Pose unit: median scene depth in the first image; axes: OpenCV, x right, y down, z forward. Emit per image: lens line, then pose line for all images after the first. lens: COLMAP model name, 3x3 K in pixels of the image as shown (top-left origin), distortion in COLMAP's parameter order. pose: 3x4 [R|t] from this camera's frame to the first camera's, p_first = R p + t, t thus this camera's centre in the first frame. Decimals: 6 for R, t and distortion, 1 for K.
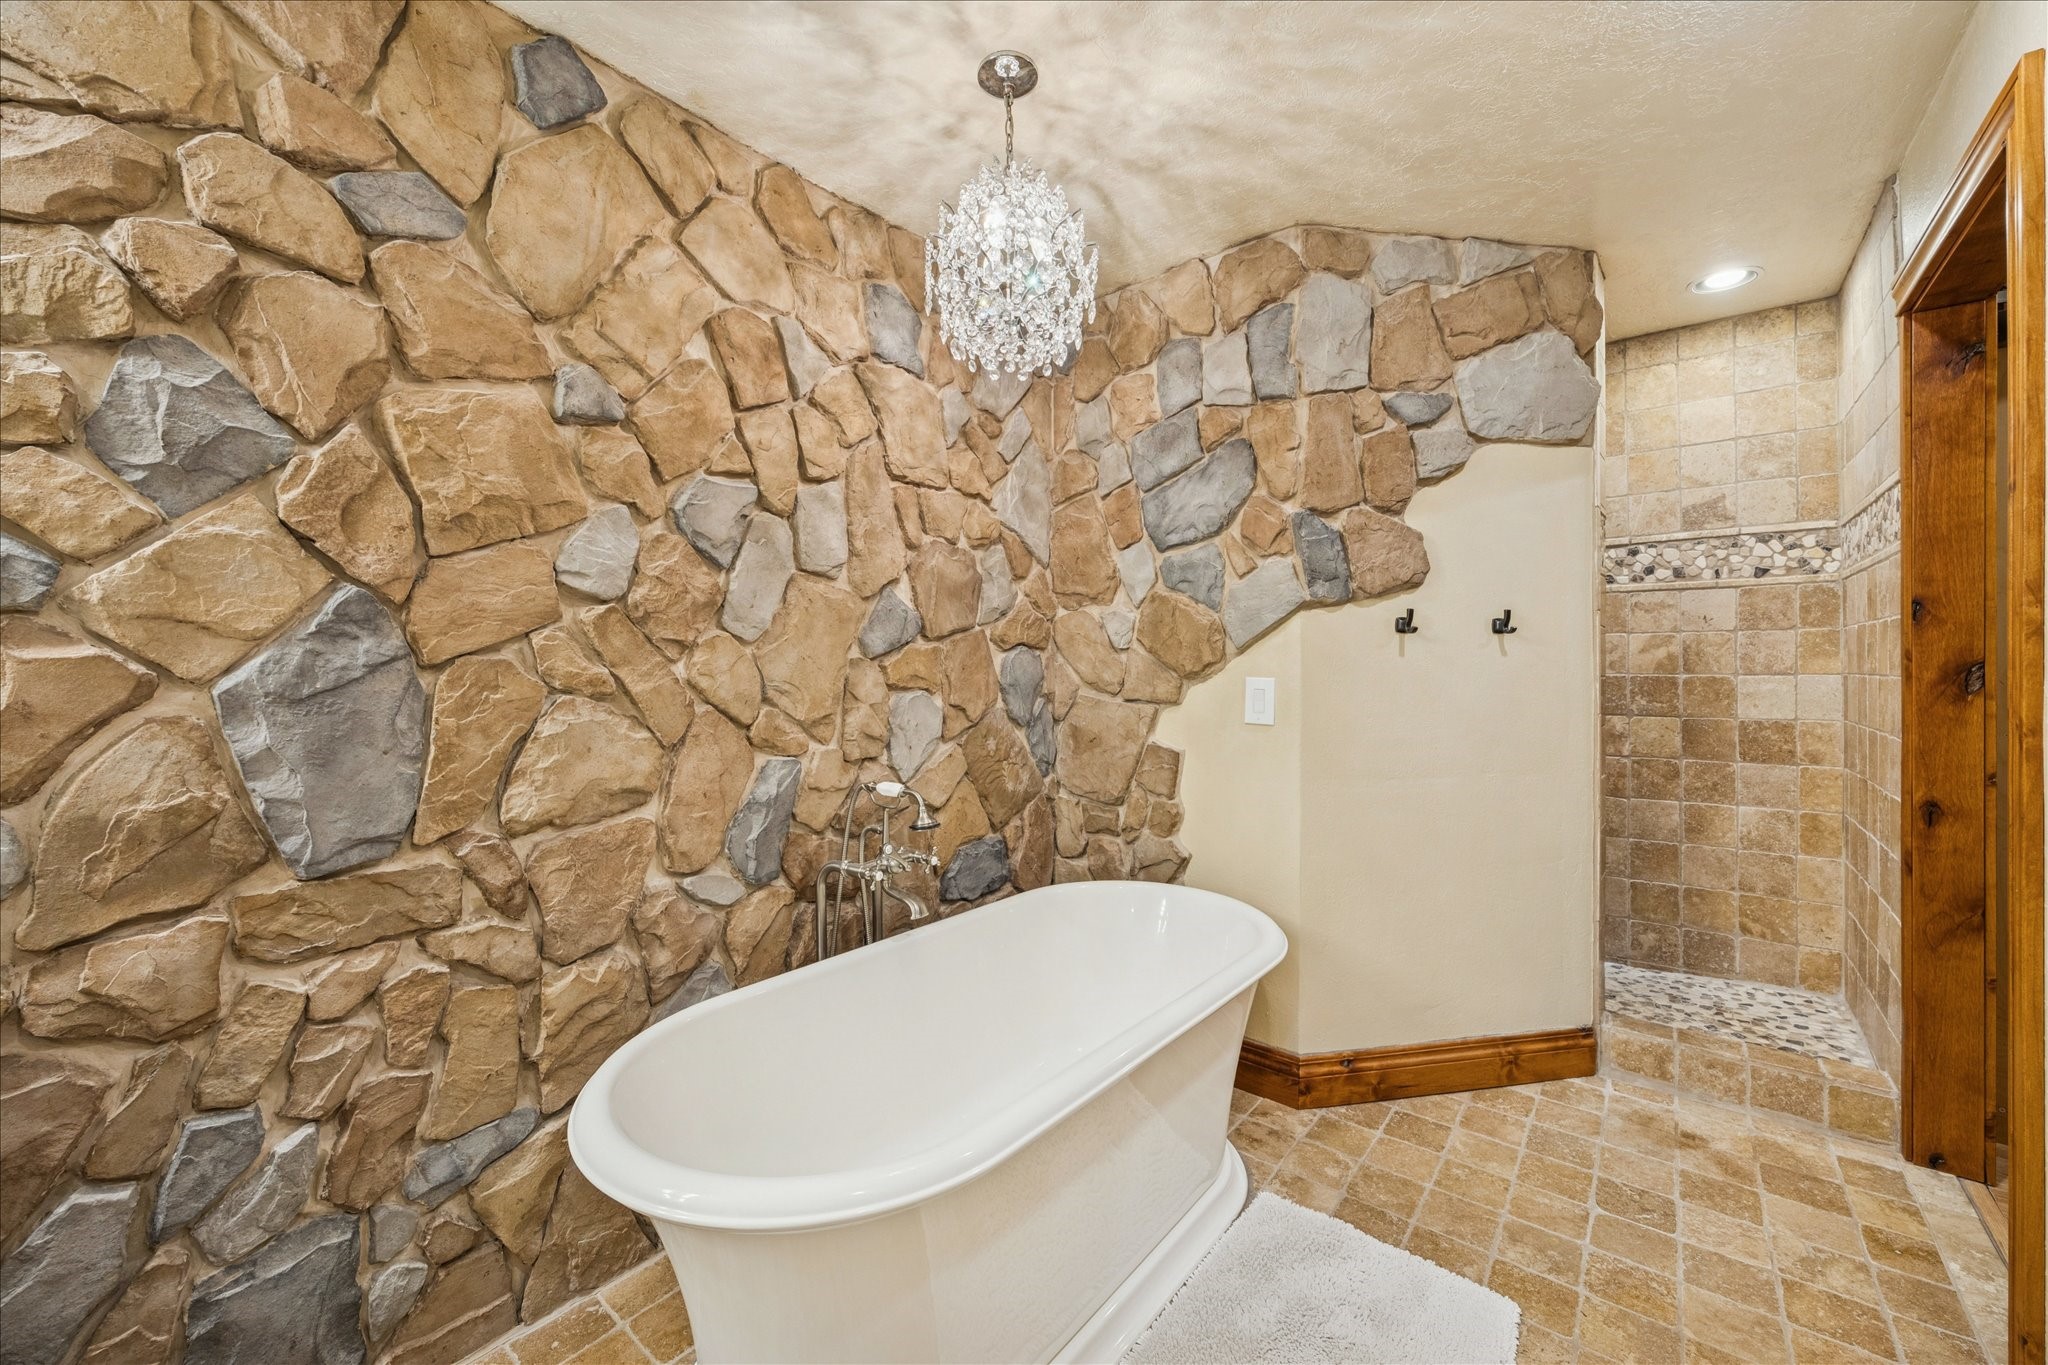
lens RADIAL K [[790.5, 0, 1014.9], [0, 790.5, 673.7], [0, 0, 1]] dist [-0.000548, -0.000294]
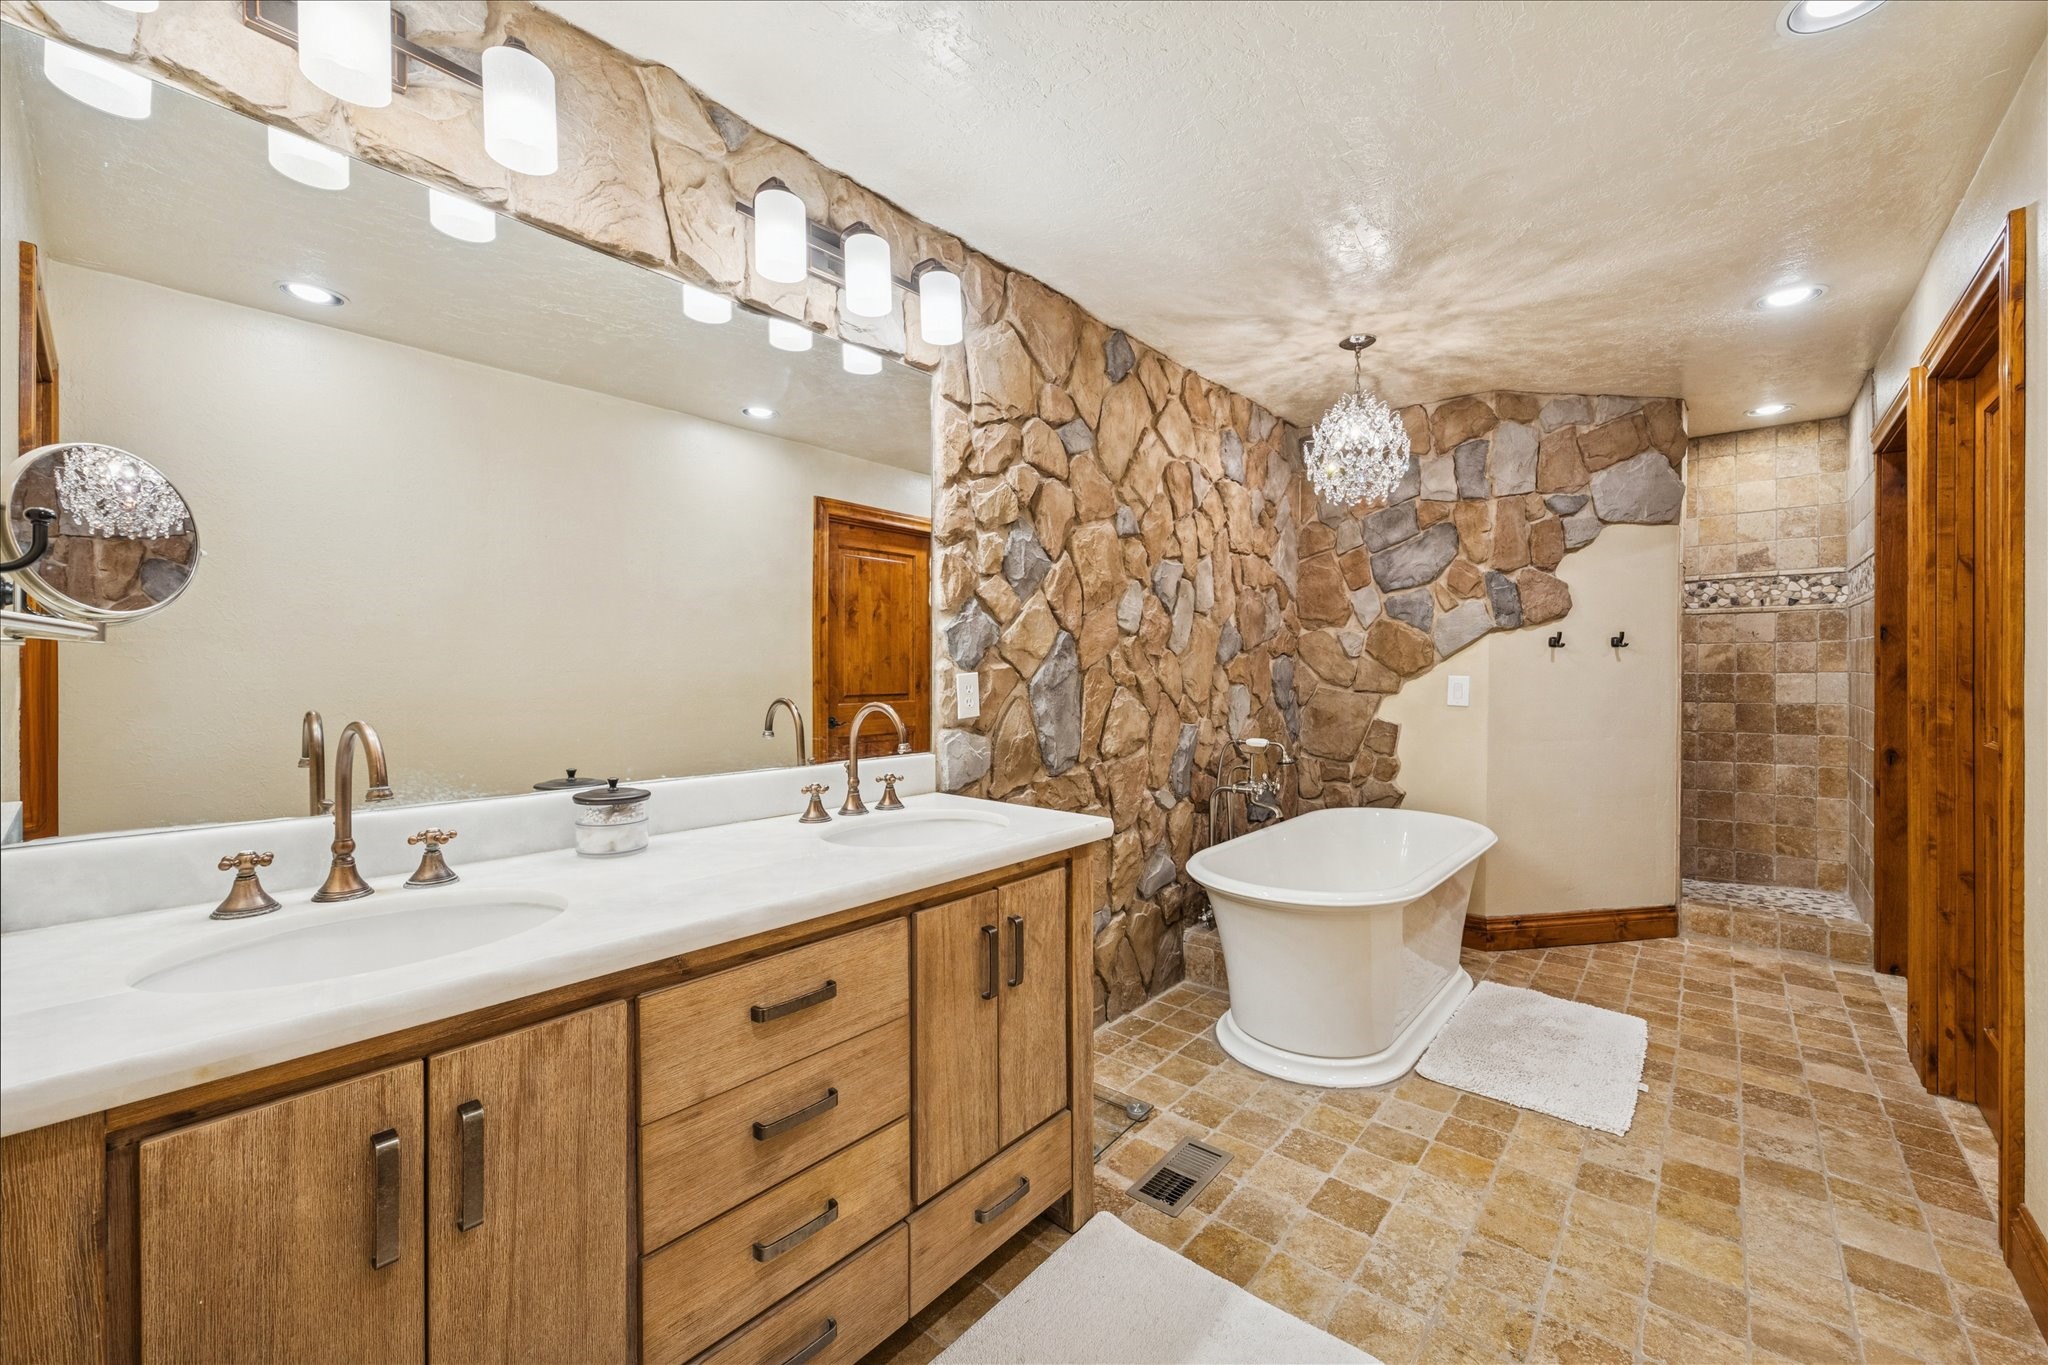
lens RADIAL K [[823.0, 0, 1024.0], [0, 823.0, 682.5], [0, 0, 1]] dist [0.033971, -0.013001]
pose [[0.999995, -0.002909, -0.001208, -0.555905], [0.002924, 0.999911, 0.012980, -0.005861], [0.001170, -0.012984, 0.999915, -0.649408]]
